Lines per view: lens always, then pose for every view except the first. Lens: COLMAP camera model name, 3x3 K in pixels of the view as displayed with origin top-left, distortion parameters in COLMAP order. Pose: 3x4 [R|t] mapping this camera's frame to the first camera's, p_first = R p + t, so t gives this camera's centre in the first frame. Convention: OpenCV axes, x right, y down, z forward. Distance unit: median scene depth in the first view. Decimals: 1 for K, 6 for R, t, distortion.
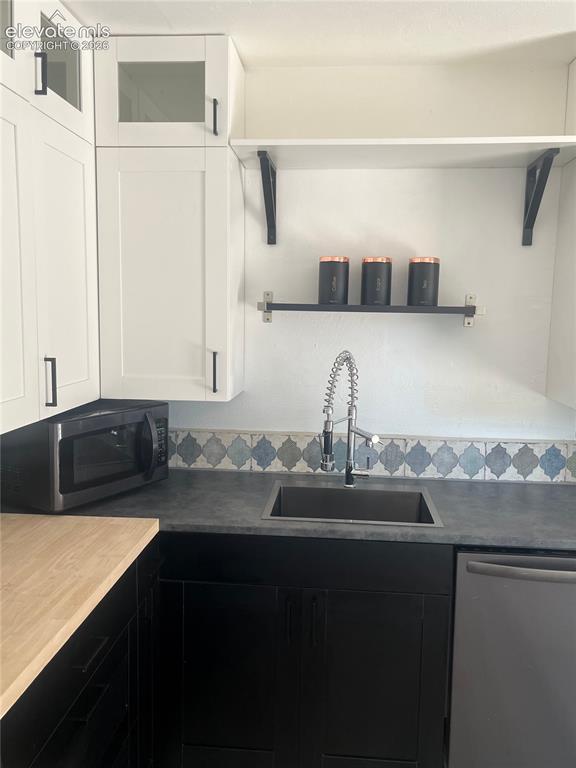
lens RADIAL K [[667.6, 0, 287.1], [0, 667.6, 383.7], [0, 0, 1]] dist [0.046955, -0.027530]
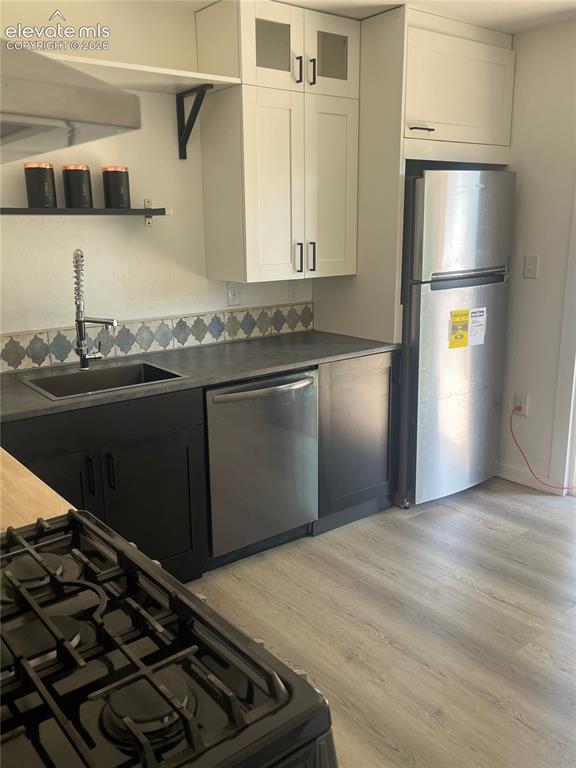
lens RADIAL K [[667.6, 0, 285.7], [0, 667.6, 386.7], [0, 0, 1]] dist [0.046955, -0.027530]
pose [[0.735488, -0.189952, 0.650366, -0.417027], [0.104099, 0.980180, 0.168556, 0.022939], [-0.669493, -0.056268, 0.740684, -0.097930]]
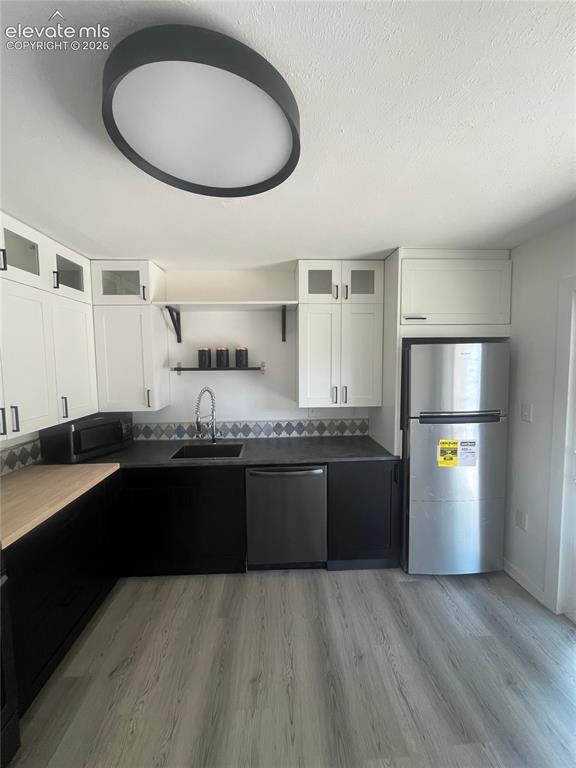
lens RADIAL K [[311.0, 0, 288.0], [0, 311.0, 381.9], [0, 0, 1]] dist [-0.001822, 0.000860]
pose [[0.991016, -0.037372, 0.128414, 0.221781], [0.042514, 0.998390, -0.037543, -0.013197], [-0.126804, 0.042665, 0.991010, -0.139443]]
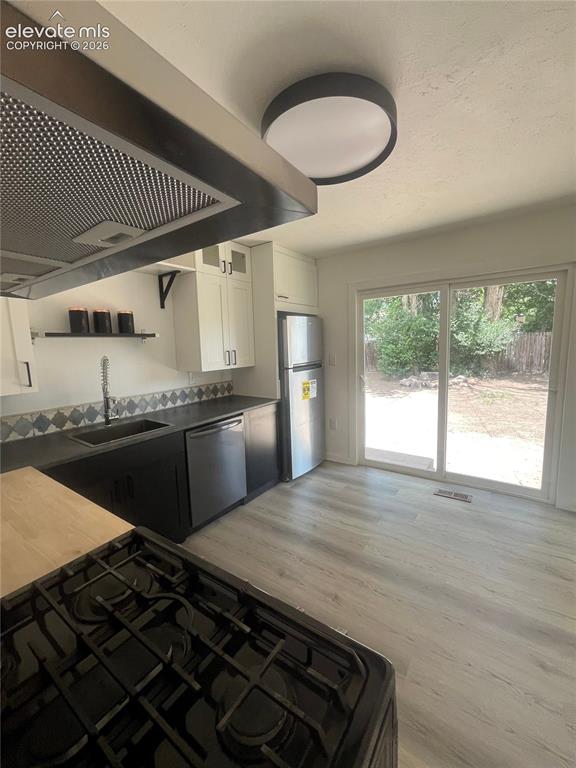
lens RADIAL K [[311.0, 0, 287.7], [0, 311.0, 382.1], [0, 0, 1]] dist [-0.001822, 0.000860]
pose [[0.508394, -0.140234, 0.849629, -0.400551], [0.133759, 0.987536, 0.082958, 0.020775], [-0.850673, 0.071470, 0.520815, 0.066806]]
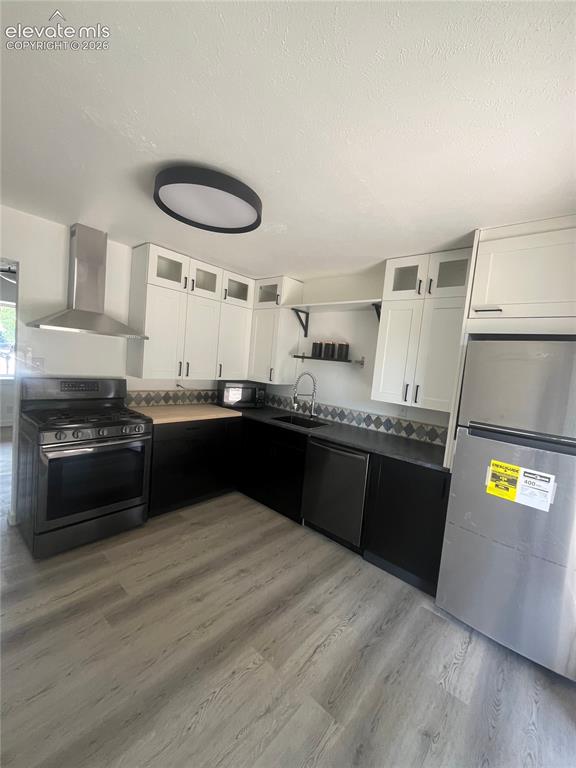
lens RADIAL K [[311.0, 0, 287.0], [0, 311.0, 382.1], [0, 0, 1]] dist [-0.001822, 0.000860]
pose [[0.802739, 0.095924, -0.588565, 0.795598], [-0.140451, 0.989625, -0.030272, 0.049429], [0.579554, 0.106965, 0.807883, -0.172905]]
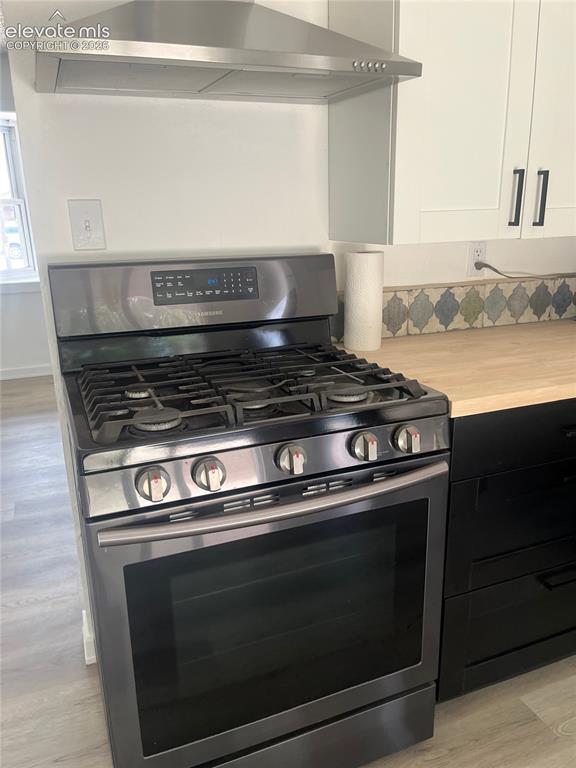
lens RADIAL K [[595.3, 0, 288.7], [0, 595.3, 392.2], [0, 0, 1]] dist [0.031524, -0.008753]
pose [[0.450166, 0.239516, -0.860222, 0.197806], [-0.072113, 0.969959, 0.232333, 0.089016], [0.890028, -0.042555, 0.453915, 0.070333]]
